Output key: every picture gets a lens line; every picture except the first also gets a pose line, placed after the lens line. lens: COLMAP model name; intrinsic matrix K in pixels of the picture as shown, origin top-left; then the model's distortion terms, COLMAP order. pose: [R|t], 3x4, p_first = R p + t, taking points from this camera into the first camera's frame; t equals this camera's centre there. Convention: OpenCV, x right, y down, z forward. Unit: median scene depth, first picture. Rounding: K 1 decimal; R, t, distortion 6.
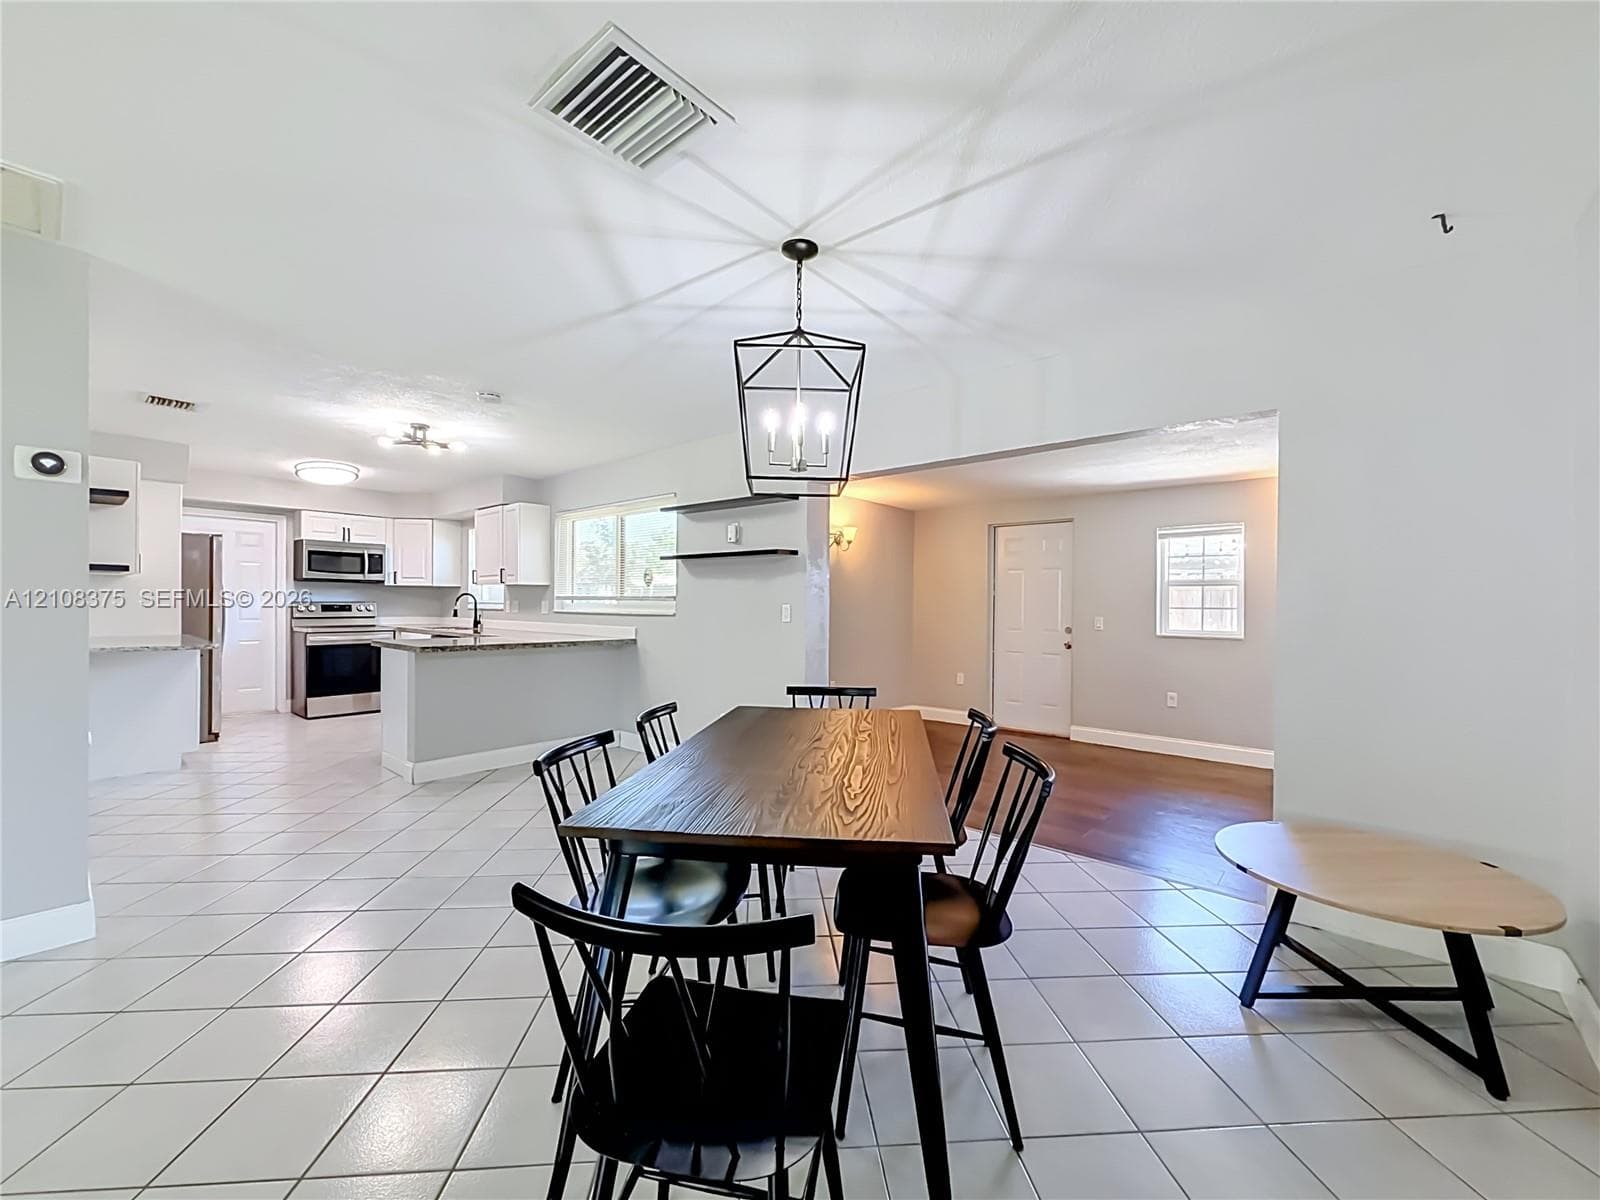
lens RADIAL K [[654.6, 0, 804.3], [0, 654.6, 607.7], [0, 0, 1]] dist [-0.001720, -0.000325]
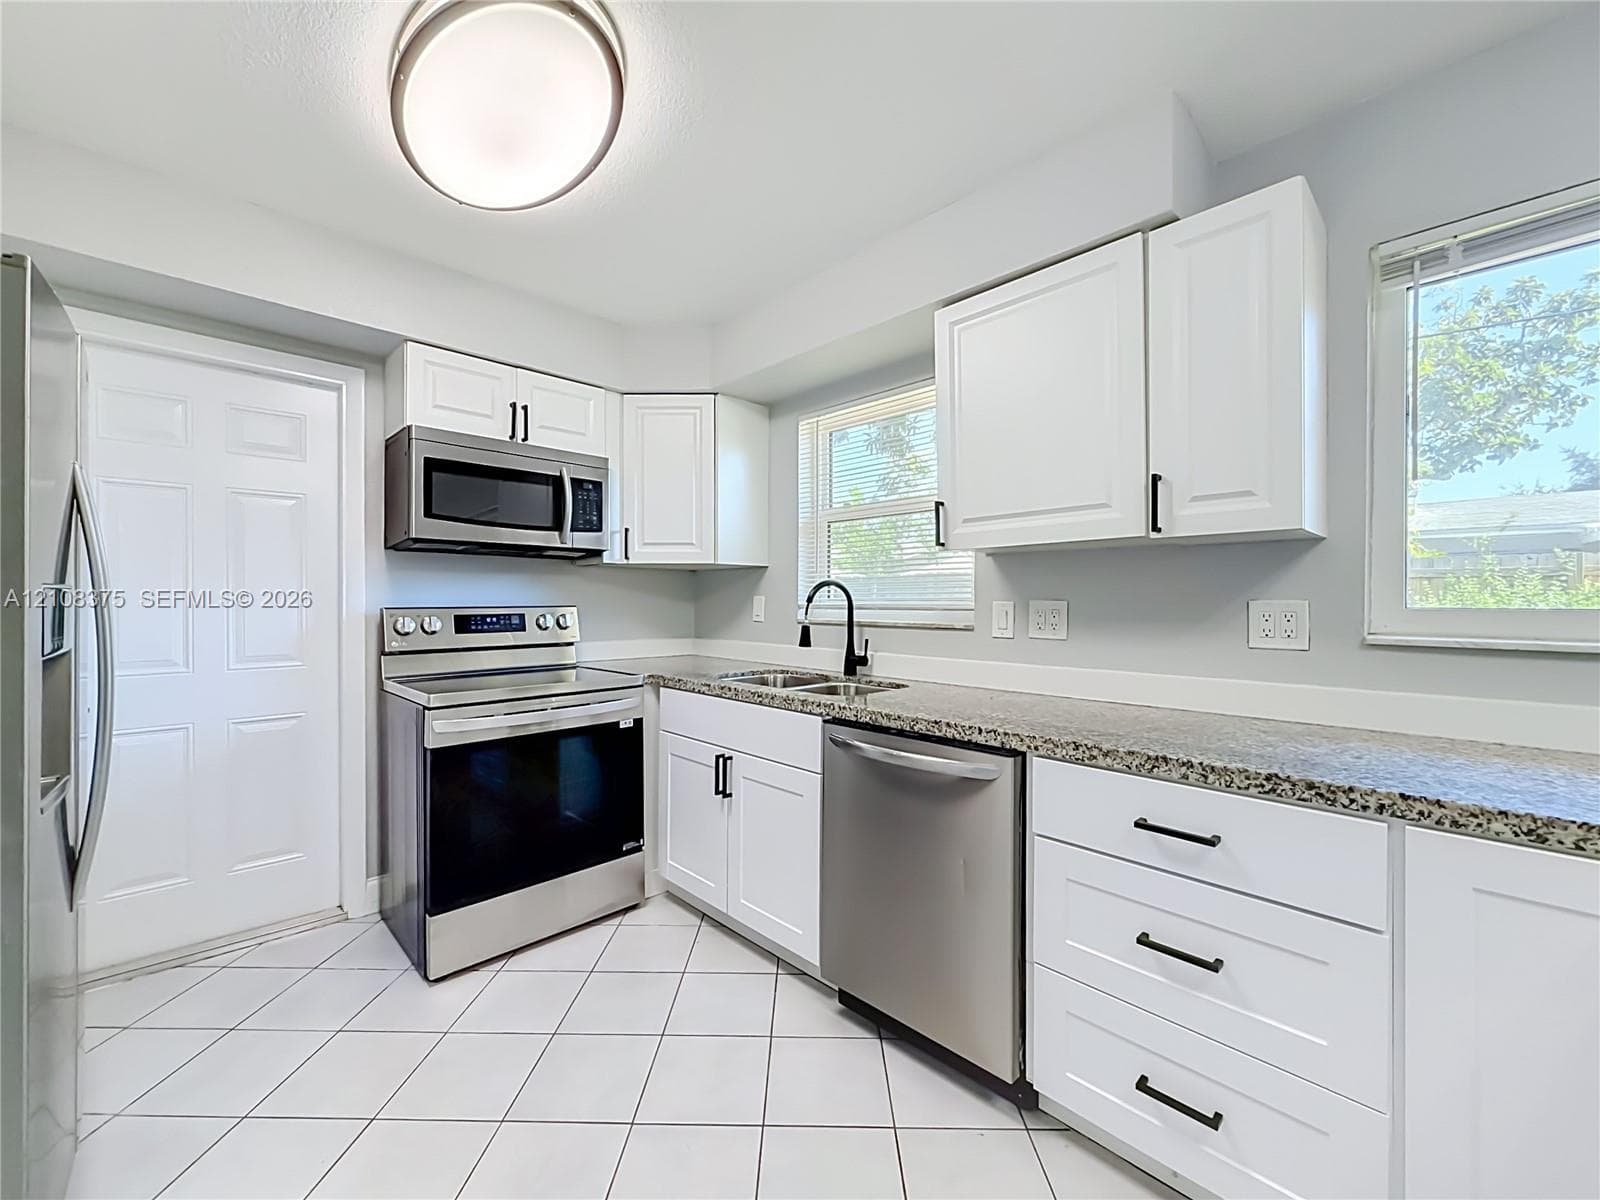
lens RADIAL K [[654.6, 0, 795.1], [0, 654.6, 598.5], [0, 0, 1]] dist [-0.001720, -0.000325]
pose [[0.995780, -0.007587, -0.091459, -0.507438], [0.006985, 0.999952, -0.006899, -0.009860], [0.091507, 0.006231, 0.995785, 0.642073]]
